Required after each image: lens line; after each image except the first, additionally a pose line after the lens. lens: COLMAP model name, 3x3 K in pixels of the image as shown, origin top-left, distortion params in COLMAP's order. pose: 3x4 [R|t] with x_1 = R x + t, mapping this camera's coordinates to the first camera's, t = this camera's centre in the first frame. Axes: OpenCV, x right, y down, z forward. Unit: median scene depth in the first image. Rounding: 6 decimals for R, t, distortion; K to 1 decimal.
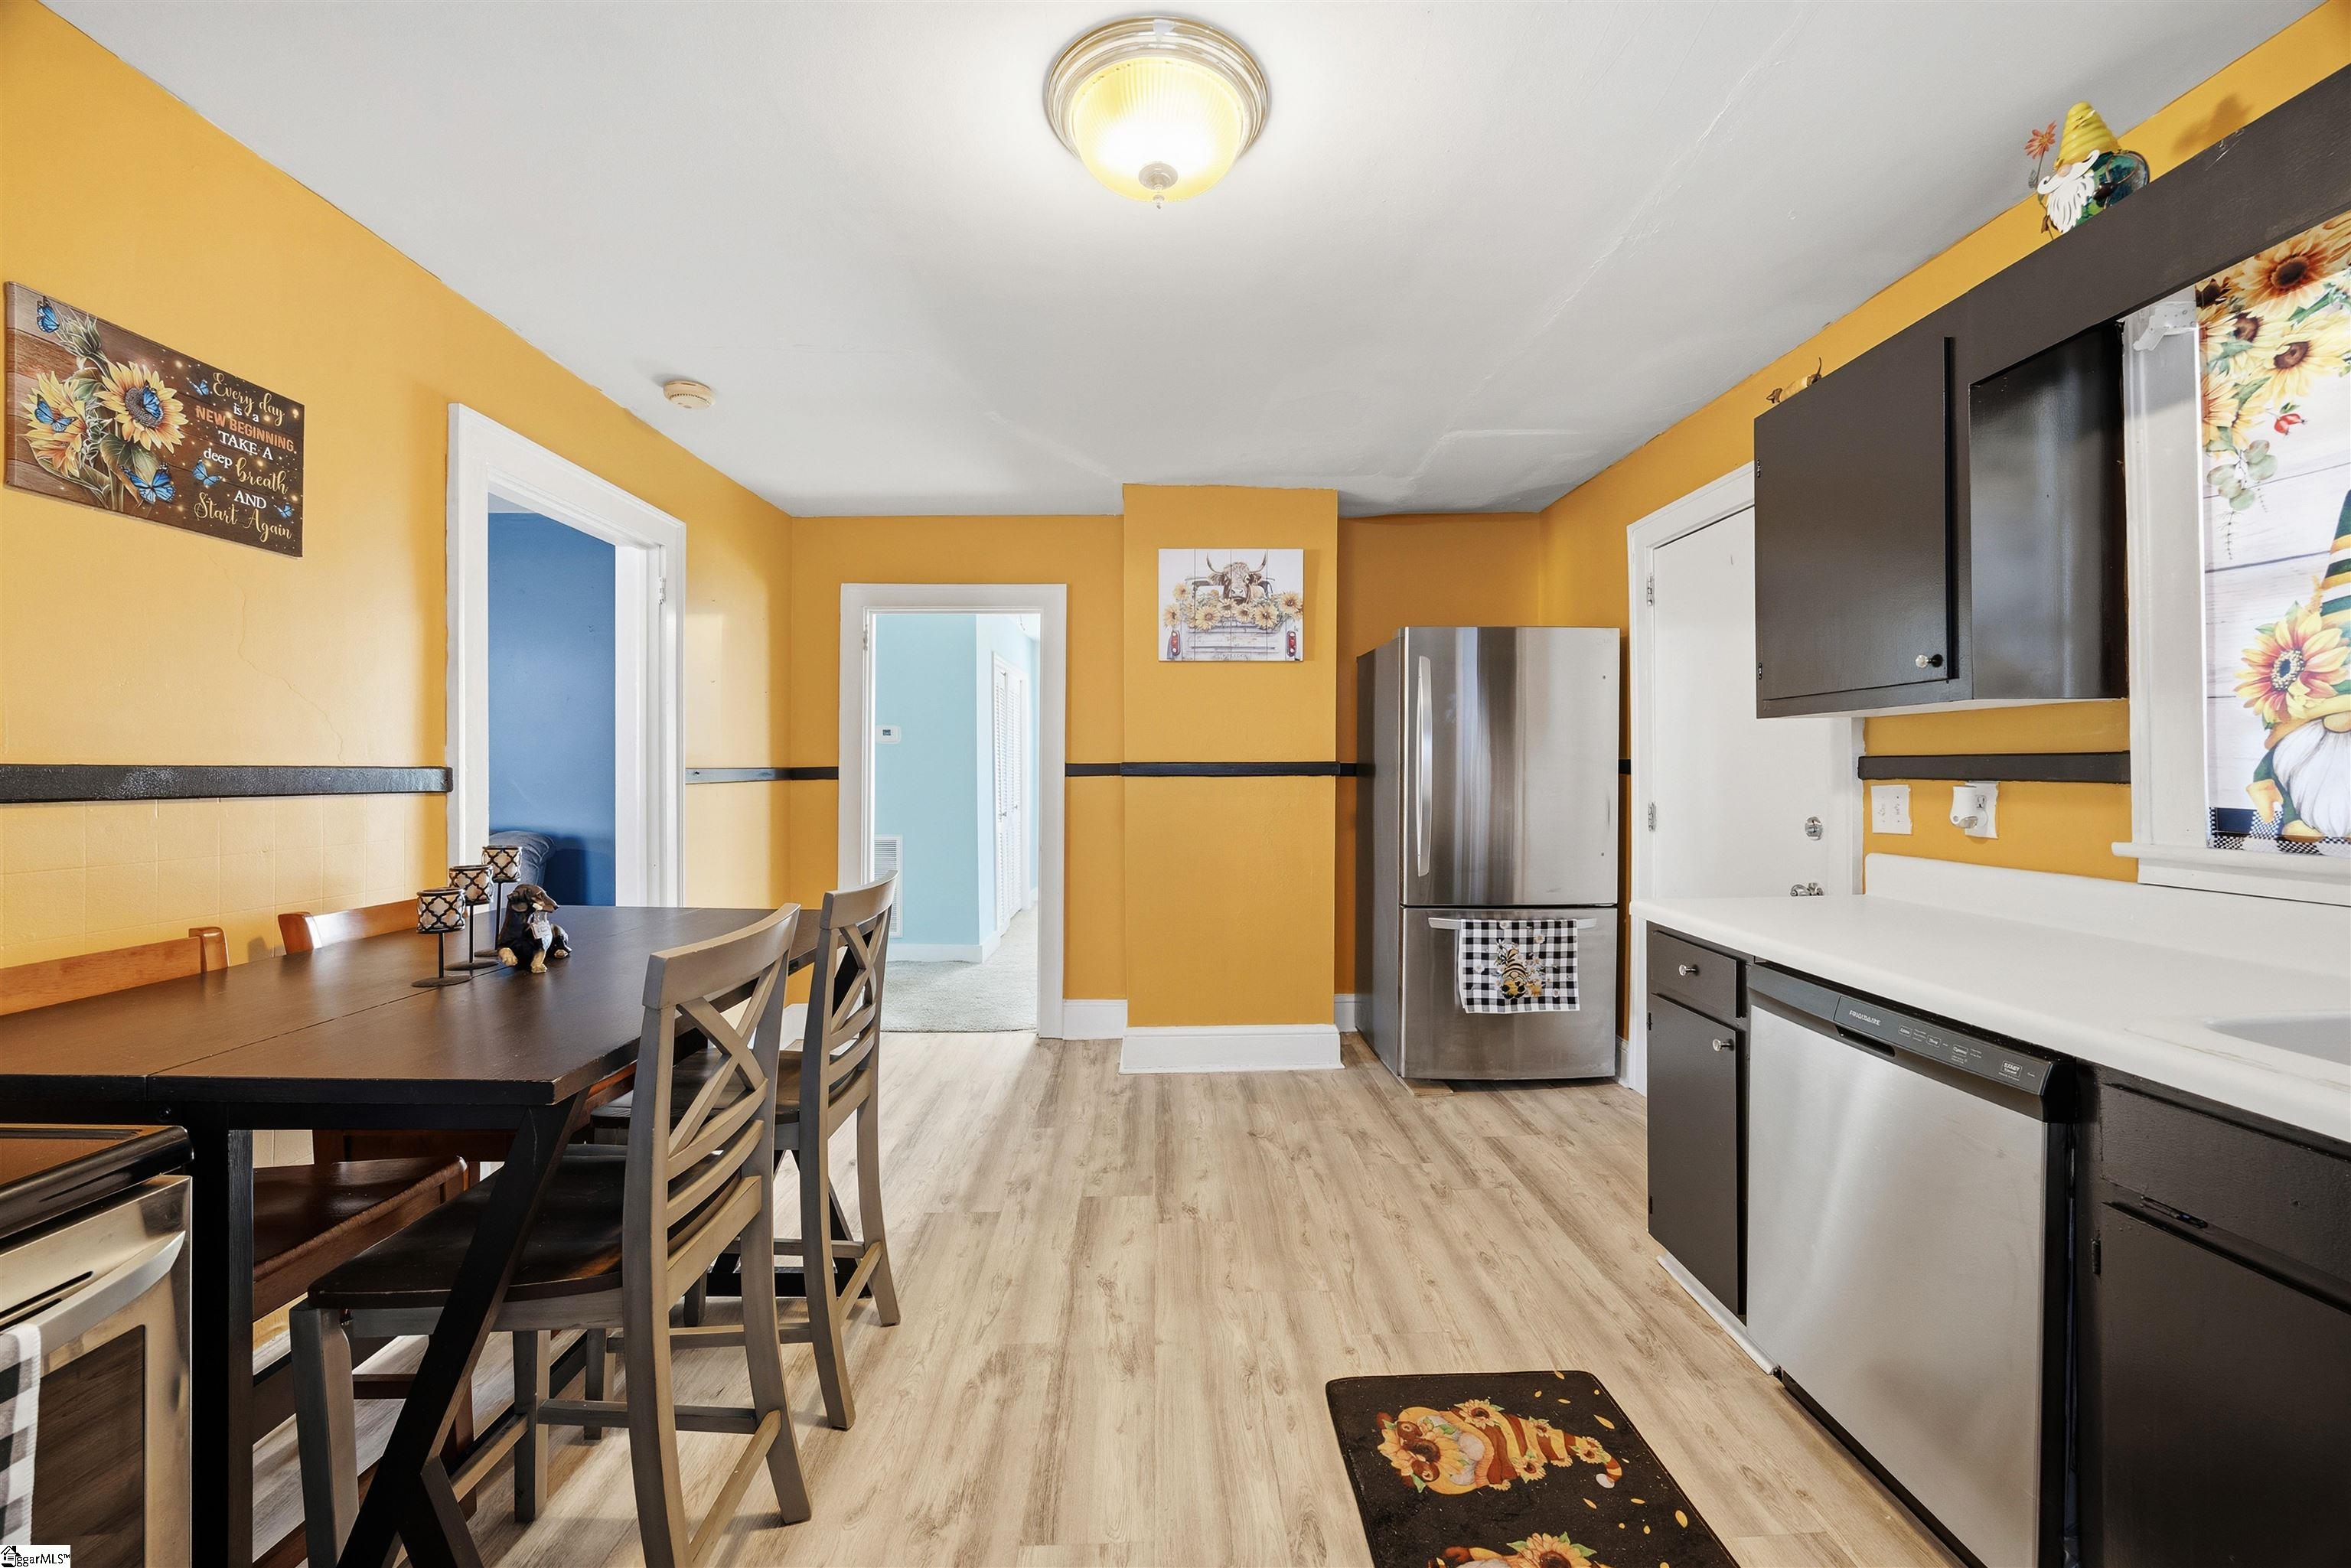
lens RADIAL K [[934.7, 0, 1168.0], [0, 934.7, 773.7], [0, 0, 1]] dist [0.000155, -0.000010]
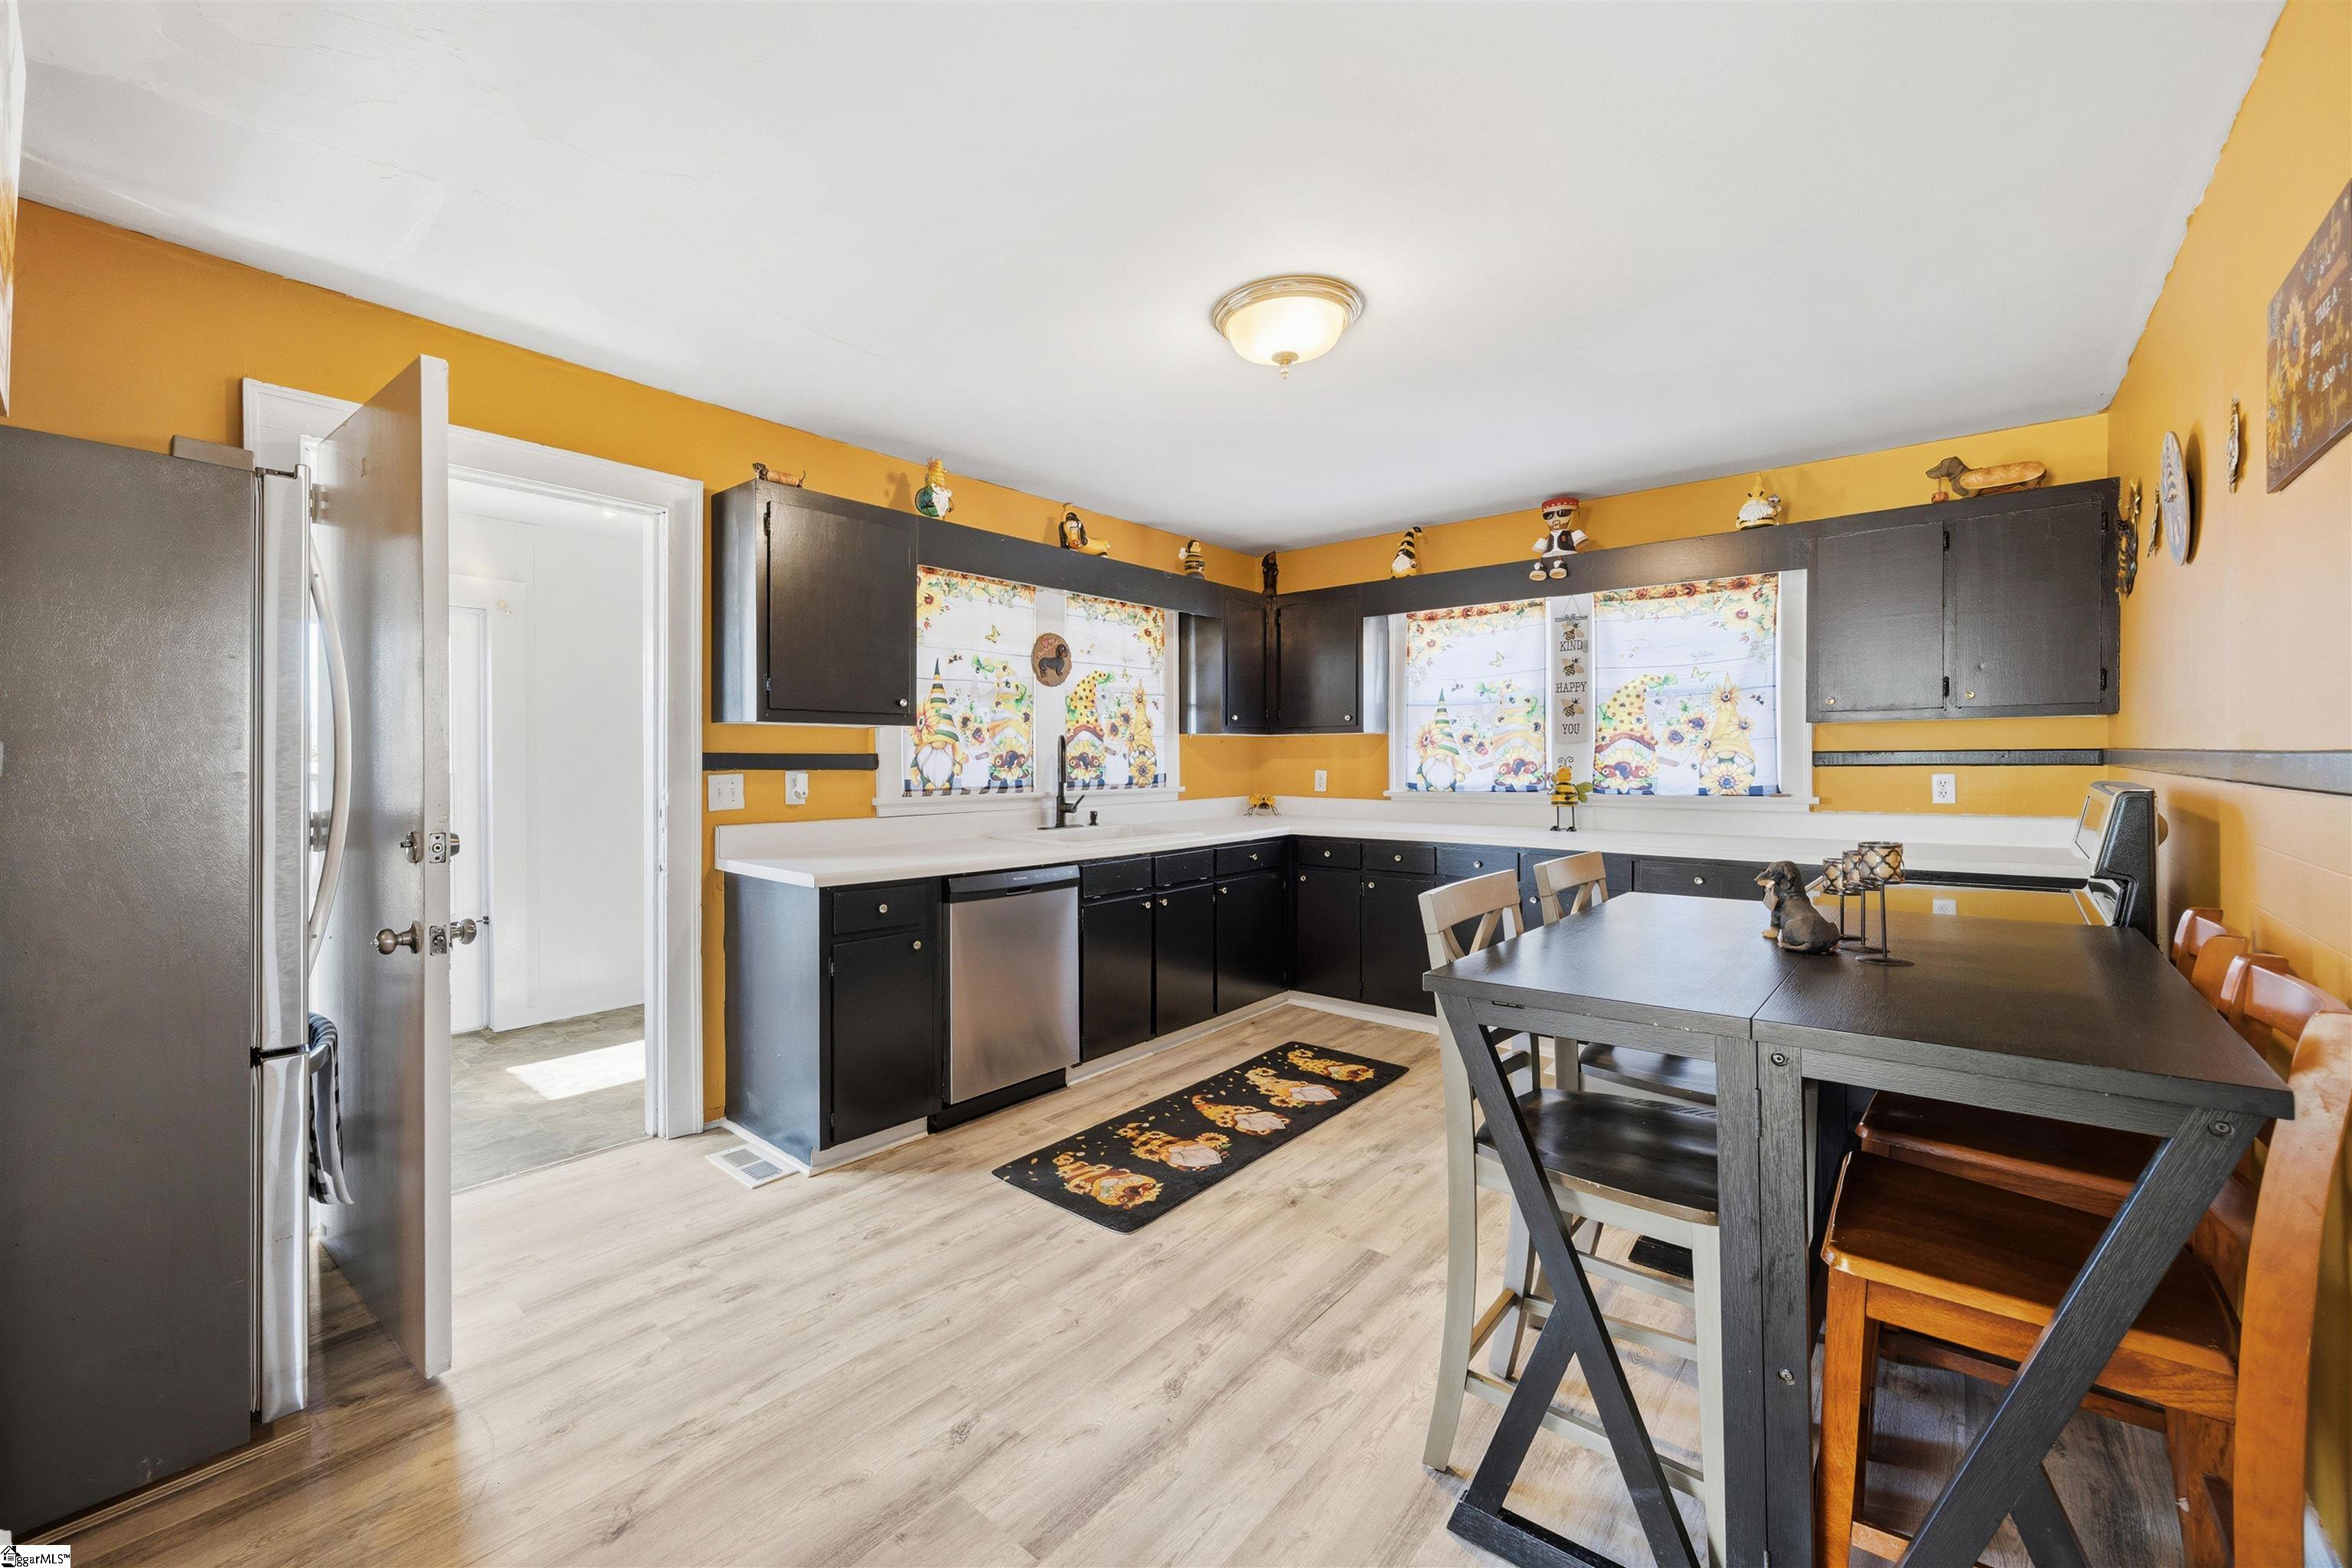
lens RADIAL K [[935.1, 0, 1162.8], [0, 935.1, 767.9], [0, 0, 1]] dist [0.000155, -0.000010]
pose [[-0.766863, 0.001691, 0.641808, -0.699720], [0.006961, 0.999960, 0.005684, -0.000336], [-0.641773, 0.008826, -0.766844, 1.951678]]
